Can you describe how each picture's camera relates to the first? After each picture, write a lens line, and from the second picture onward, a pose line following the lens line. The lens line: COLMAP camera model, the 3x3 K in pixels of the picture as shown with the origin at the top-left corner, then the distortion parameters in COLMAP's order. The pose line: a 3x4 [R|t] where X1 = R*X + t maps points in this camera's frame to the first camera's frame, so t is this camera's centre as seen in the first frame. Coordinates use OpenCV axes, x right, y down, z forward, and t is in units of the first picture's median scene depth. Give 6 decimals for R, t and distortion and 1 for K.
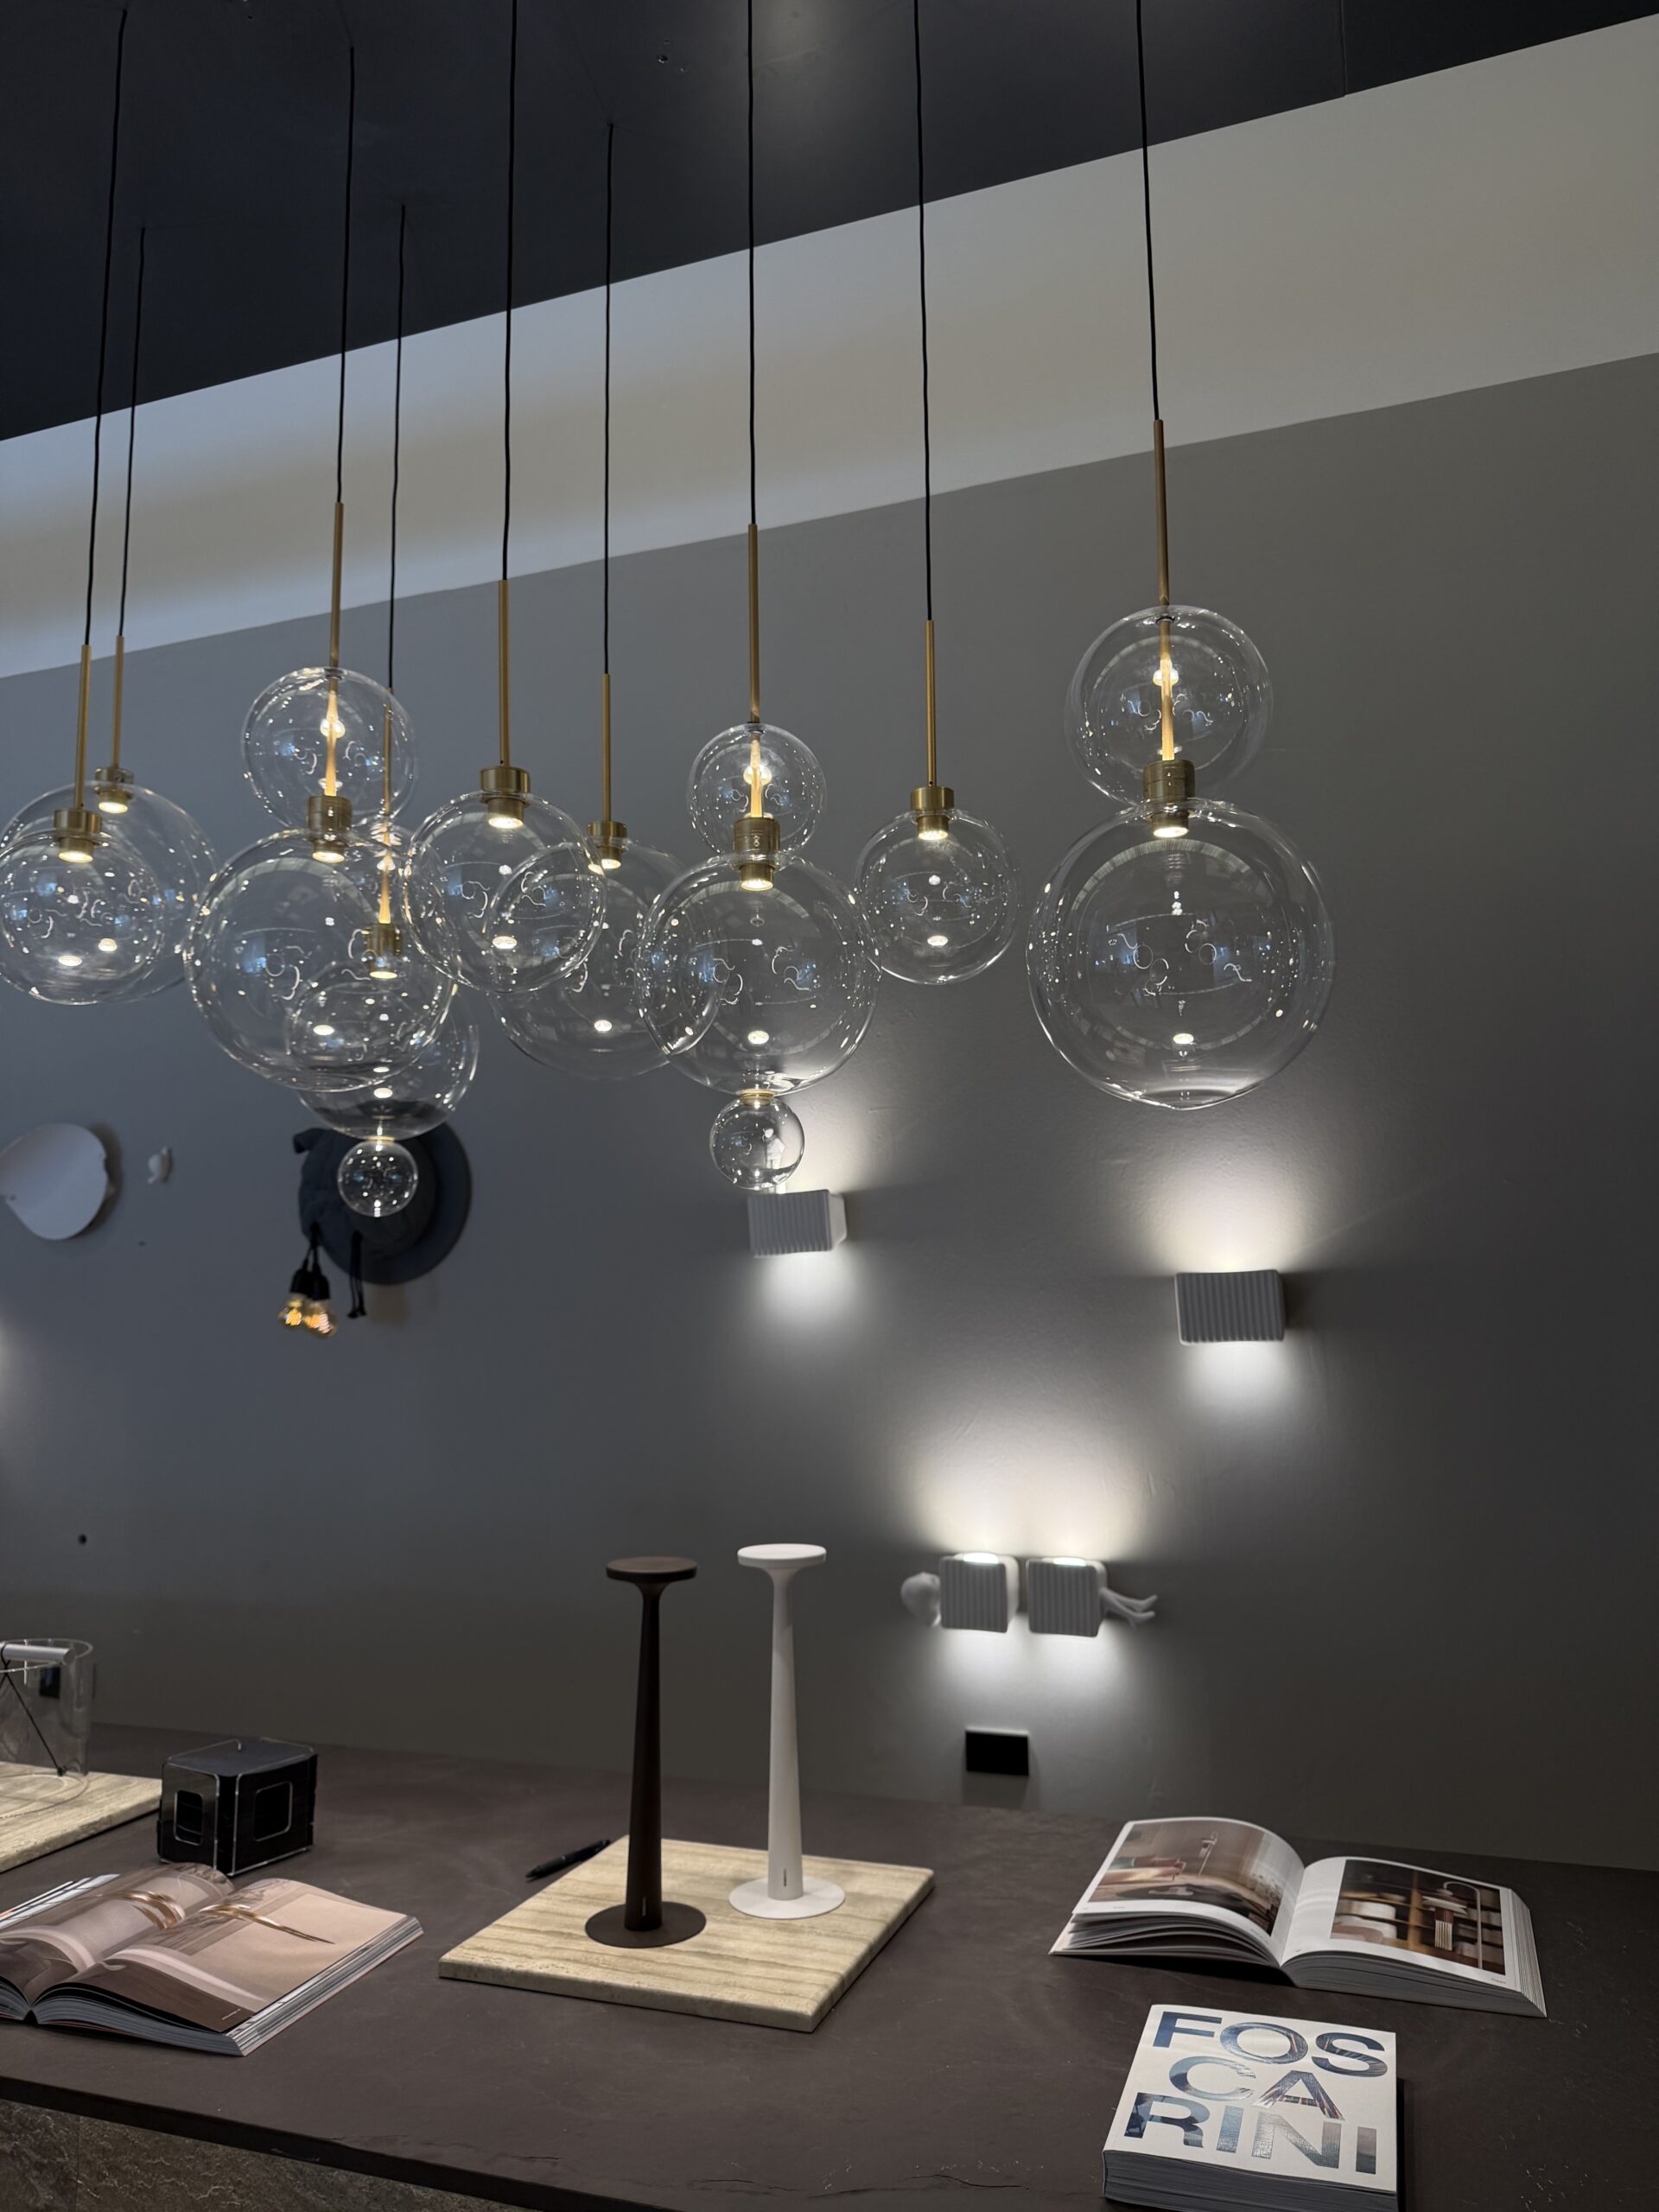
lens RADIAL K [[1553.6, 0, 824.2], [0, 1553.6, 1092.3], [0, 0, 1]] dist [-0.010199, -0.000228]
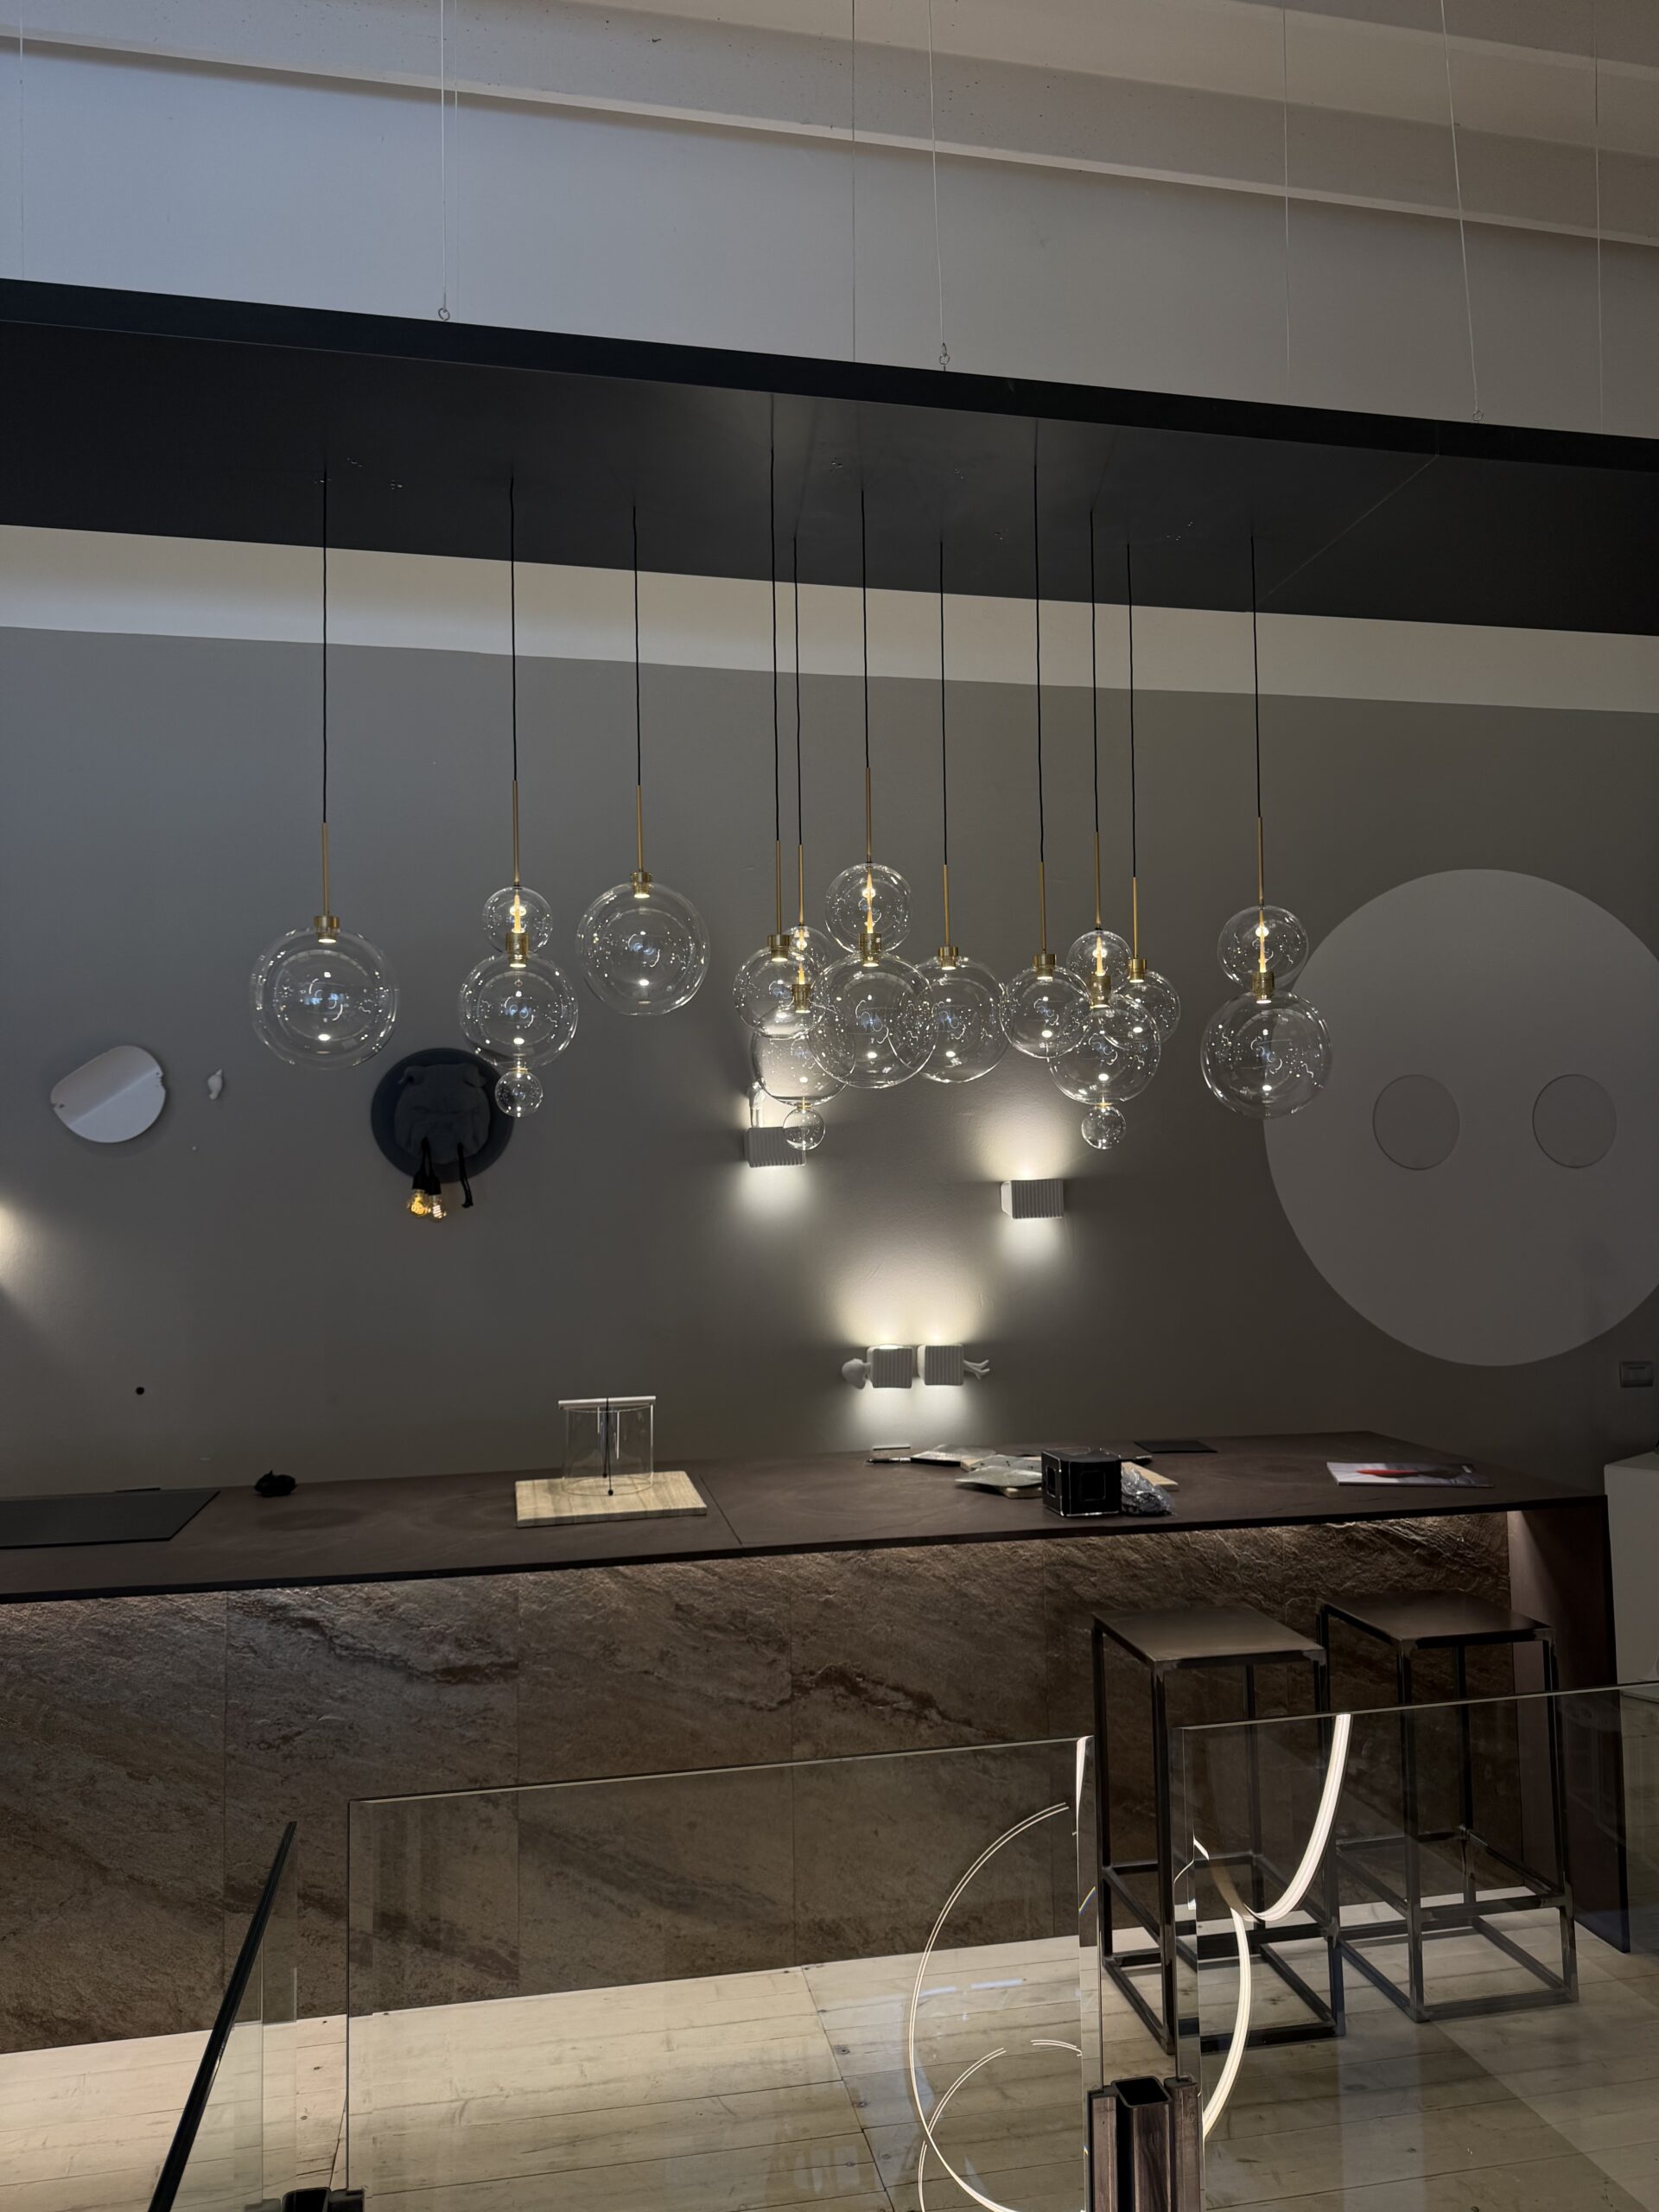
lens RADIAL K [[1553.6, 0, 833.0], [0, 1553.6, 1114.5], [0, 0, 1]] dist [-0.010199, -0.000228]
pose [[0.844421, 0.027228, 0.534988, -0.842398], [-0.073987, 0.995064, 0.066136, -0.056399], [-0.530547, -0.095428, 0.842267, -0.352032]]
